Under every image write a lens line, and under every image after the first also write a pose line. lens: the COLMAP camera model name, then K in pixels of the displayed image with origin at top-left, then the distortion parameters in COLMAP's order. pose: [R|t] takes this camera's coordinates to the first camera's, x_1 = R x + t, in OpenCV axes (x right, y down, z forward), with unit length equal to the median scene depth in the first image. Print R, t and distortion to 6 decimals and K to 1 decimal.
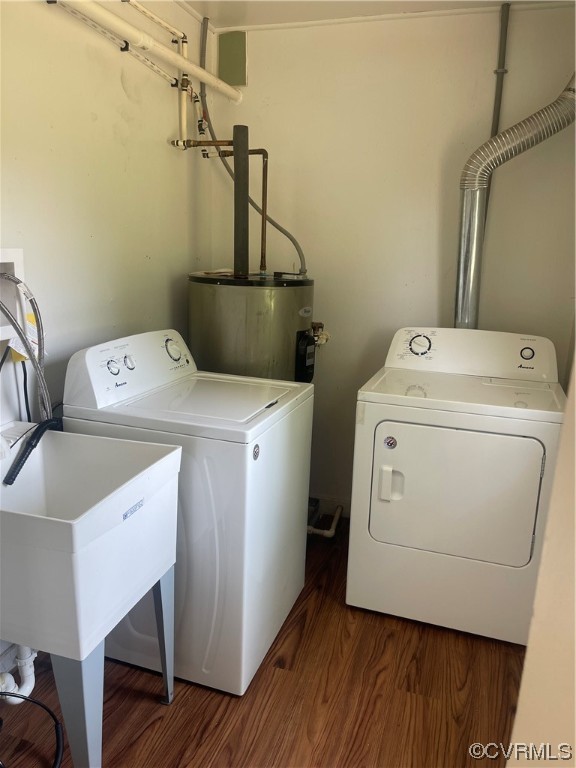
lens RADIAL K [[577.7, 0, 287.9], [0, 577.7, 383.6], [0, 0, 1]] dist [-0.004399, -0.000465]
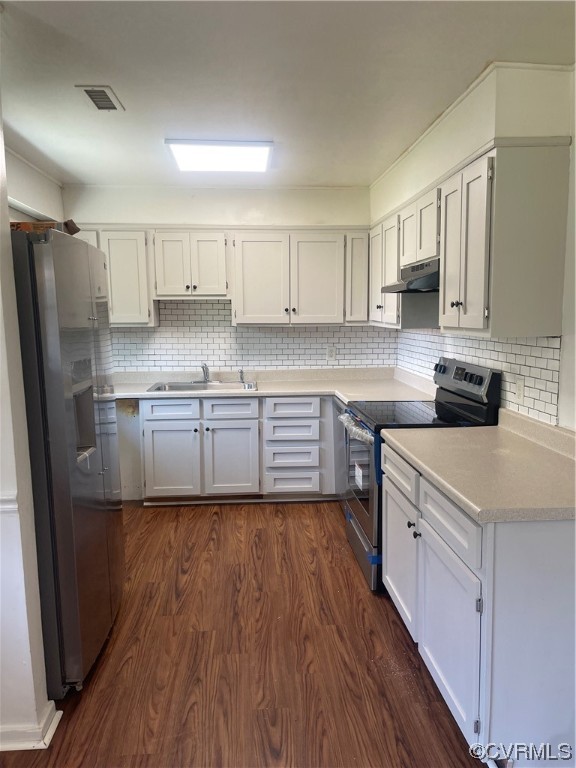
lens RADIAL K [[577.7, 0, 288.0], [0, 577.7, 384.0], [0, 0, 1]] dist [-0.004399, -0.000465]
pose [[-0.925873, 0.002766, -0.377824, 0.564170], [-0.126523, 0.939972, 0.316931, -0.477125], [0.356021, 0.341242, -0.869945, 1.868152]]
